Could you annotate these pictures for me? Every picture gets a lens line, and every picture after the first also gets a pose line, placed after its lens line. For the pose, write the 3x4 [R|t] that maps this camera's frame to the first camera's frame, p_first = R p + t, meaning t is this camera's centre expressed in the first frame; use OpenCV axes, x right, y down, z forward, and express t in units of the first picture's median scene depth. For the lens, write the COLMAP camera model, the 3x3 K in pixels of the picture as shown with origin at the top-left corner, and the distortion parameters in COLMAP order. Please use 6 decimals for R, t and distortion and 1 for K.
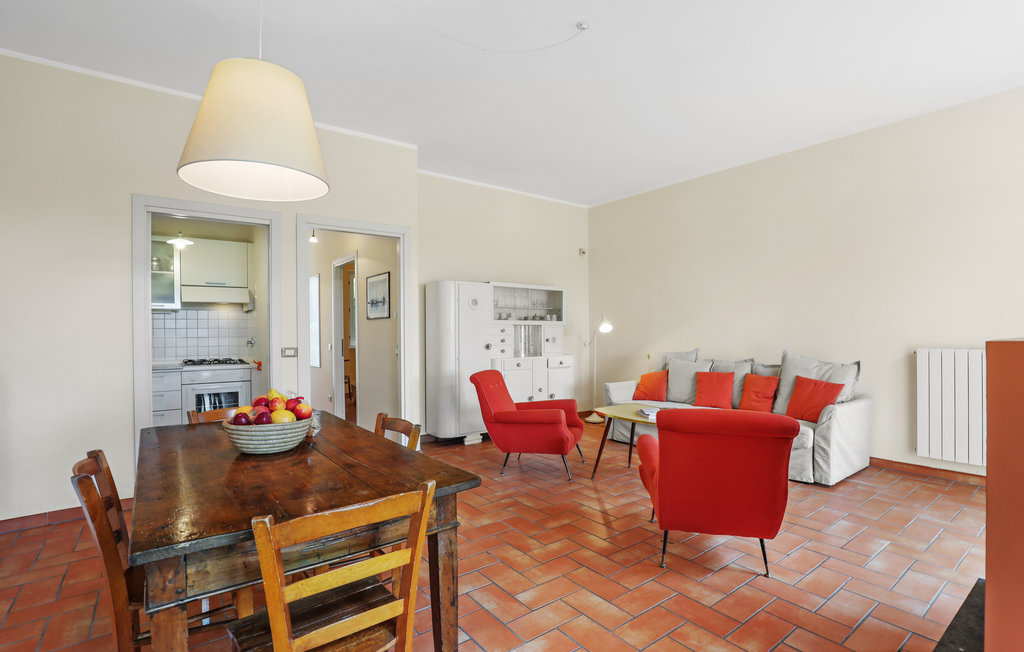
lens RADIAL K [[473.2, 0, 515.3], [0, 473.2, 332.7], [0, 0, 1]] dist [-0.023915, 0.000054]
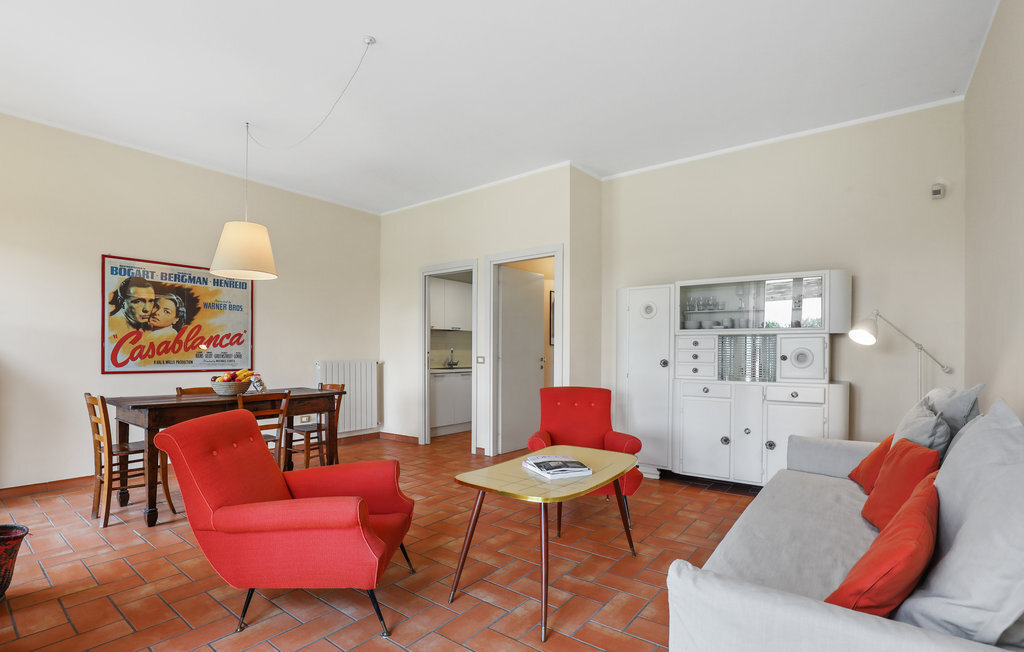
lens RADIAL K [[473.2, 0, 530.5], [0, 473.2, 357.5], [0, 0, 1]] dist [-0.023915, 0.000054]
pose [[0.284344, 0.019331, -0.958527, 0.709862], [-0.005675, 0.999813, 0.018481, 0.006704], [0.958705, 0.000184, 0.284401, 0.607030]]
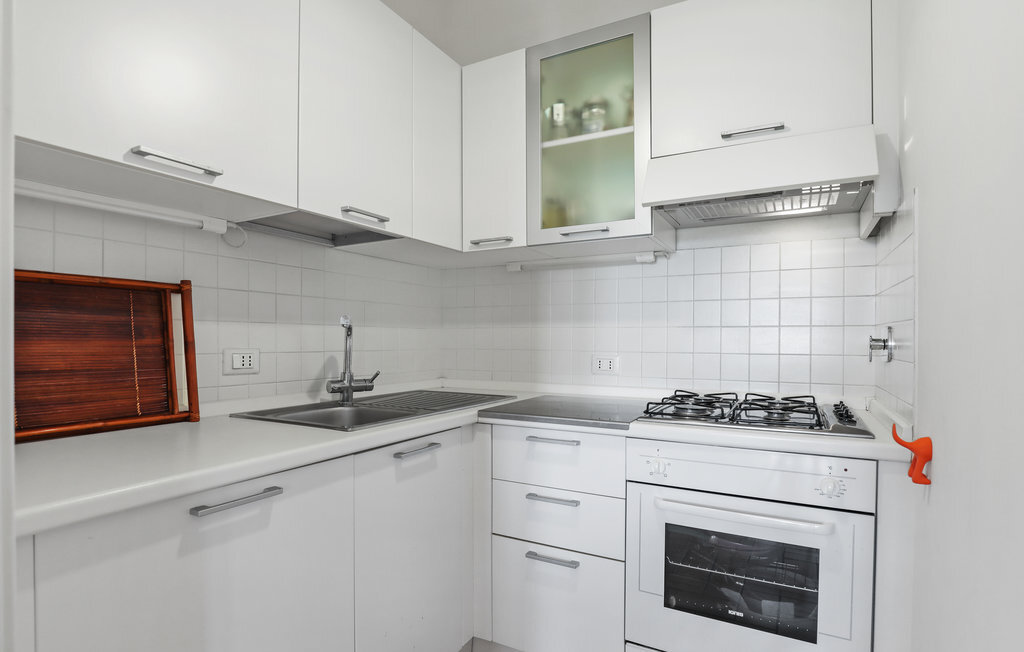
lens RADIAL K [[539.4, 0, 510.9], [0, 539.4, 334.6], [0, 0, 1]] dist [-0.004696, -0.000552]
pose [[0.406394, 0.010009, -0.913643, -0.405827], [-0.006791, 0.999945, 0.007934, 0.015022], [0.913673, 0.002980, 0.406440, 0.744954]]
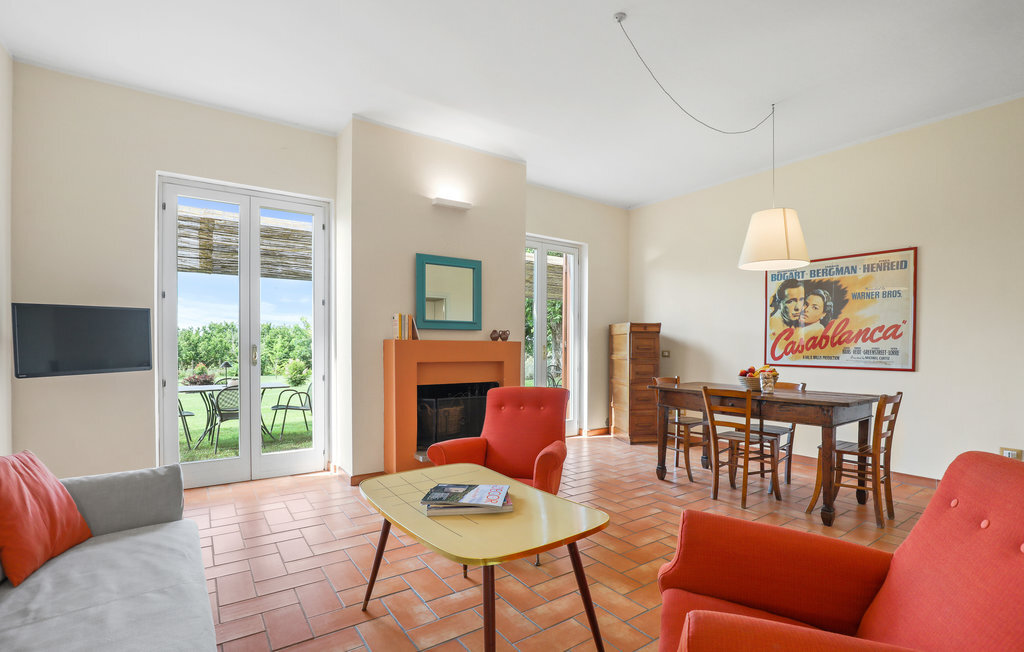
lens RADIAL K [[473.2, 0, 512.9], [0, 473.2, 346.2], [0, 0, 1]] dist [-0.023915, 0.000054]
pose [[-0.999225, 0.001921, 0.039324, 0.189748], [0.001896, 0.999998, -0.000673, 0.013965], [-0.039325, -0.000598, -0.999226, 1.144463]]
